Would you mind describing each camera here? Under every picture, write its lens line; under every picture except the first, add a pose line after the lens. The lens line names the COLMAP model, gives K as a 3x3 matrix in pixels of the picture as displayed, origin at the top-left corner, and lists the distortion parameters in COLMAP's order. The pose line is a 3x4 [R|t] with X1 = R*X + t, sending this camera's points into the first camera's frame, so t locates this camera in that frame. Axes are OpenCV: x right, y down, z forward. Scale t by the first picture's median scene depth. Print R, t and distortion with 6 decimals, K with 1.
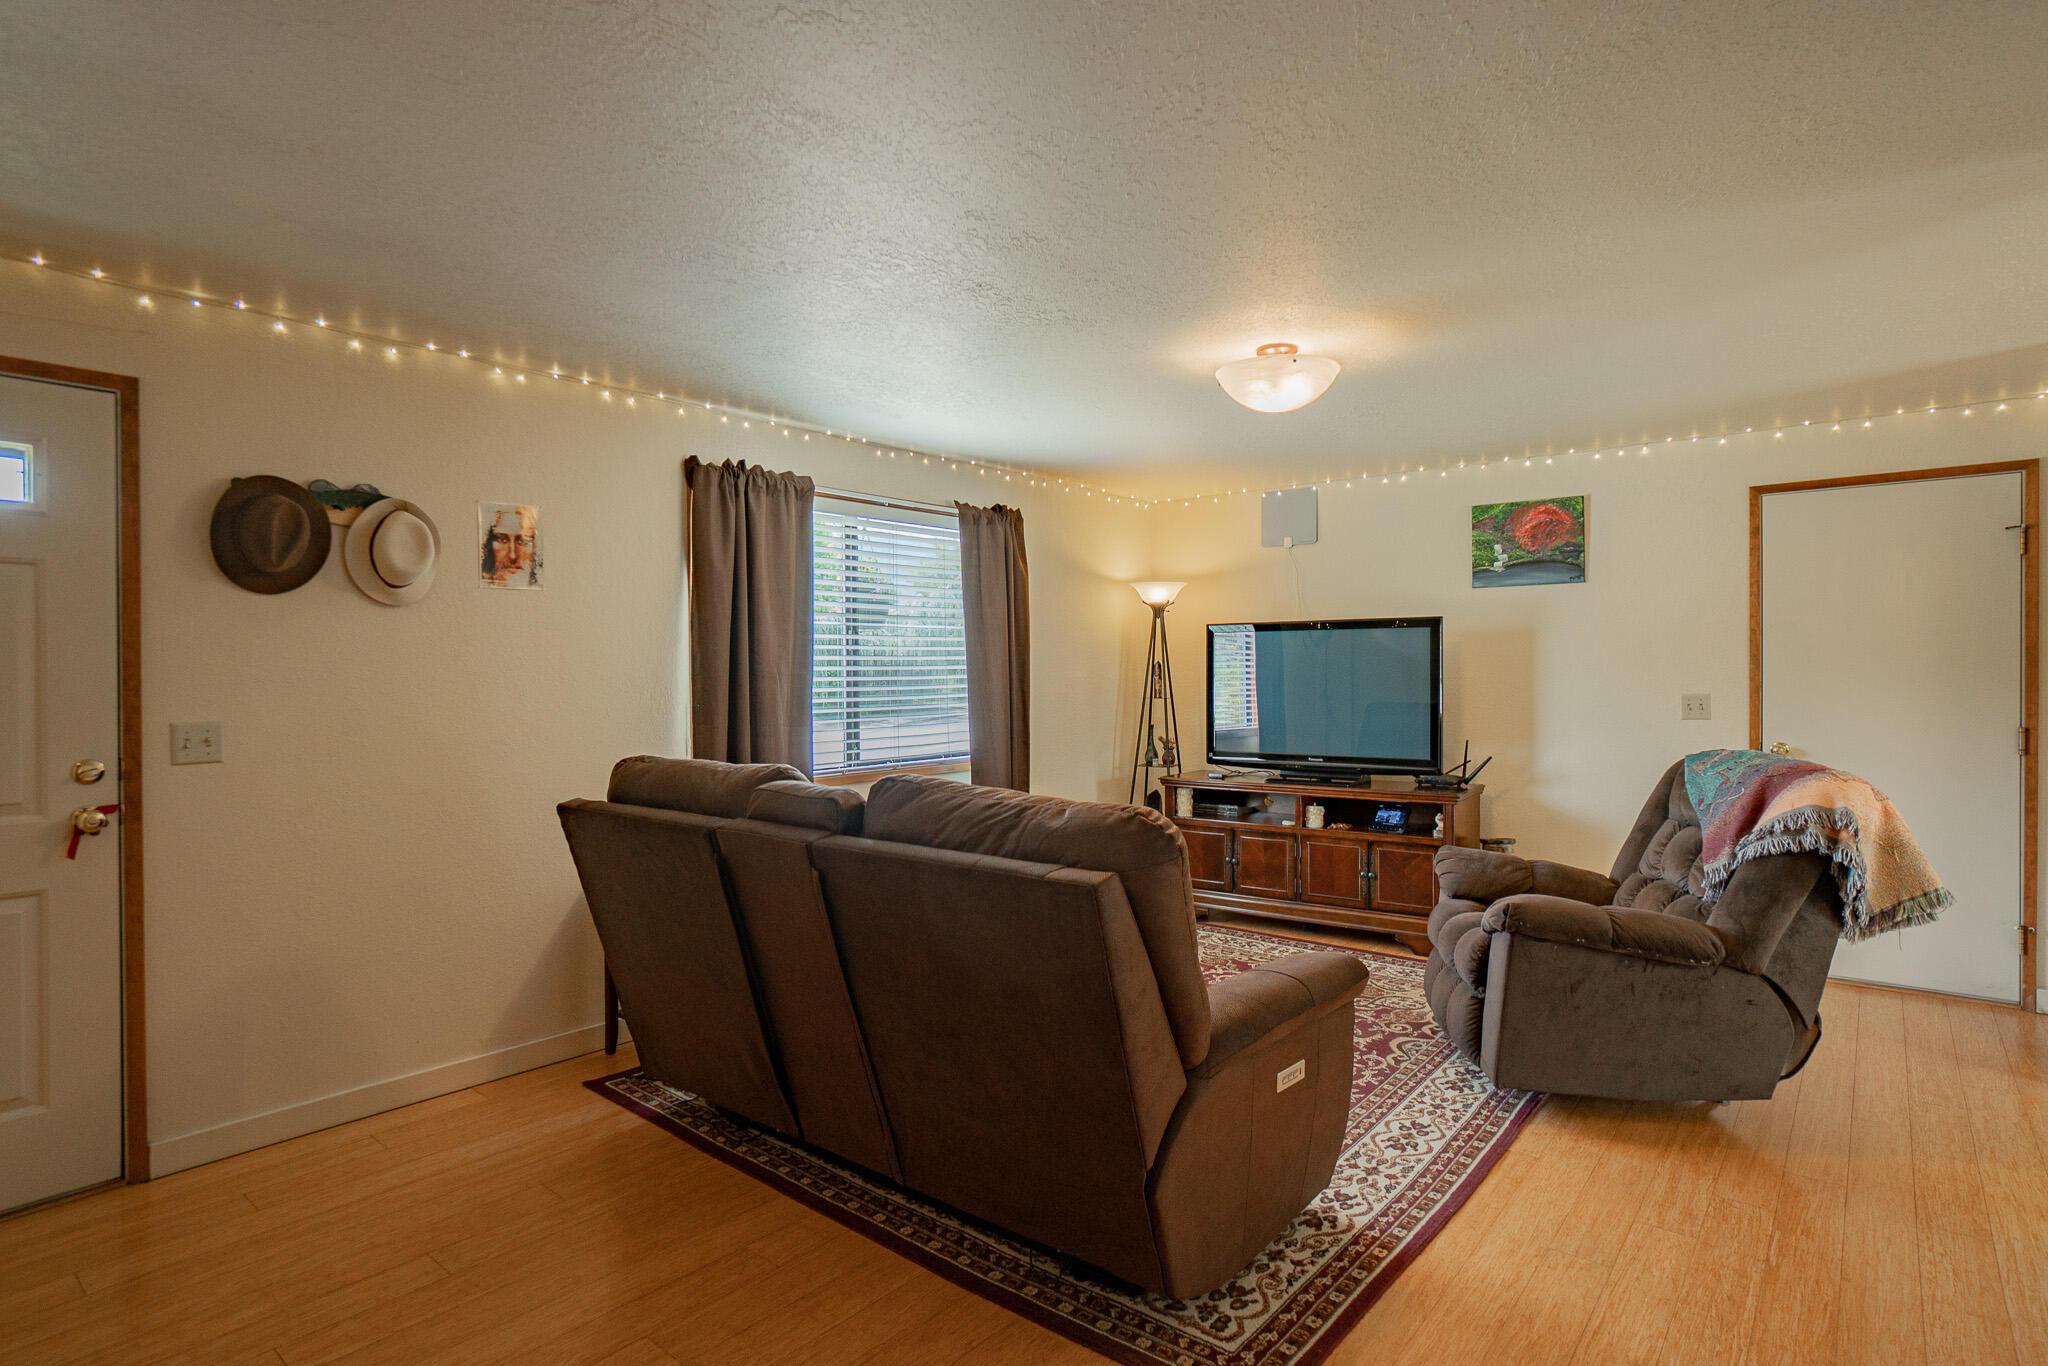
lens RADIAL K [[1064.0, 0, 1024.9], [0, 1064.0, 691.5], [0, 0, 1]] dist [-0.028635, 0.000988]
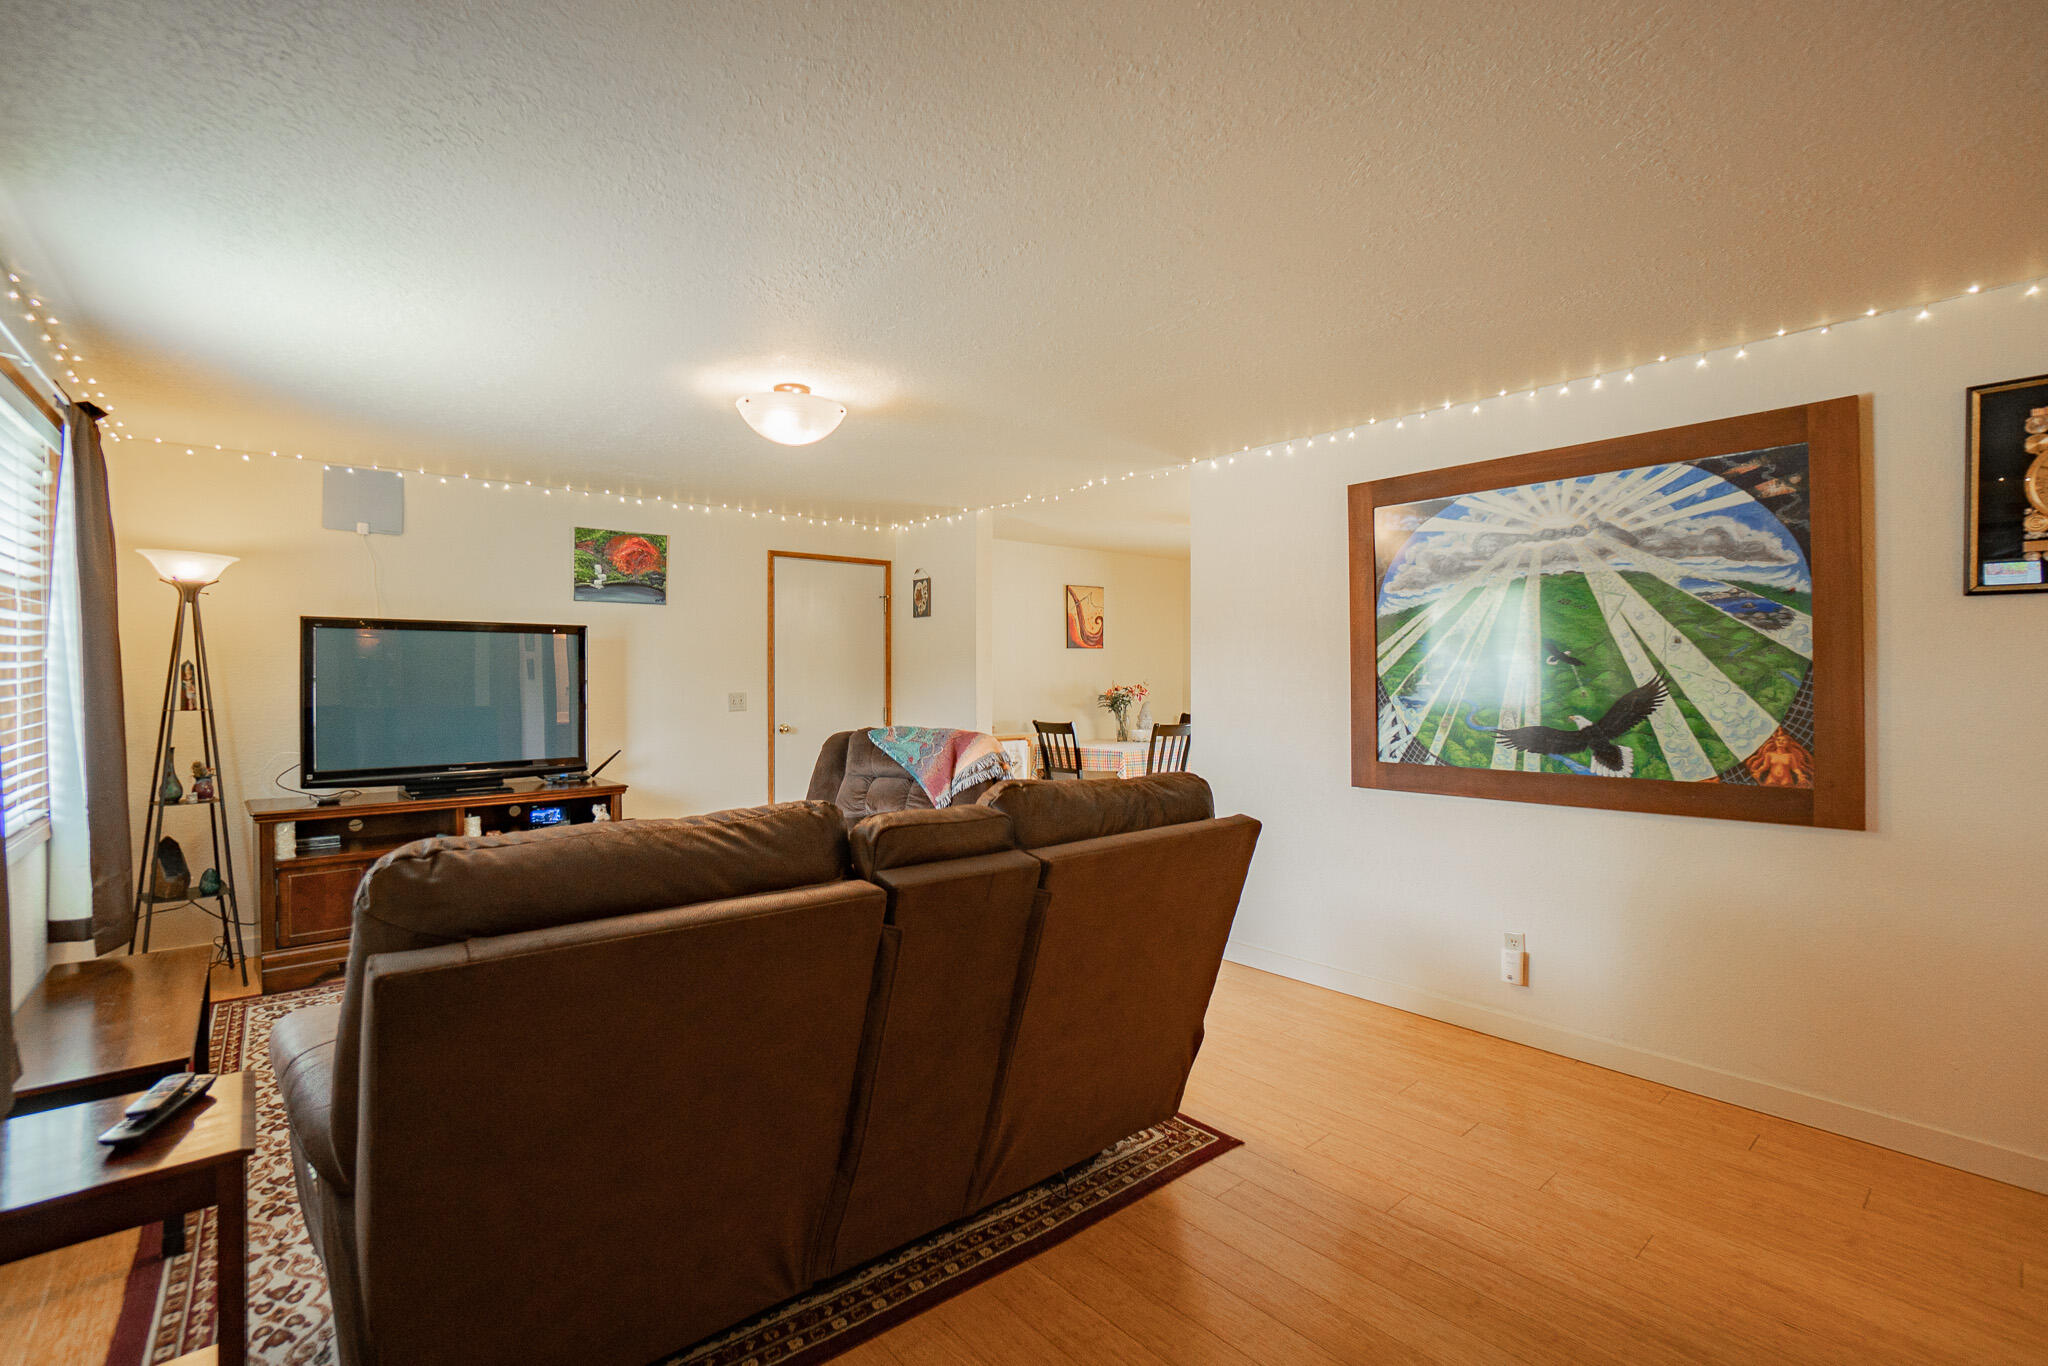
lens RADIAL K [[898.4, 0, 1027.2], [0, 898.4, 672.8], [0, 0, 1]] dist [-0.029925, -0.000216]
pose [[0.184248, 0.004898, 0.982868, -0.421262], [0.015365, 0.999851, -0.007863, -0.007346], [-0.982760, 0.016550, 0.184145, 0.371742]]
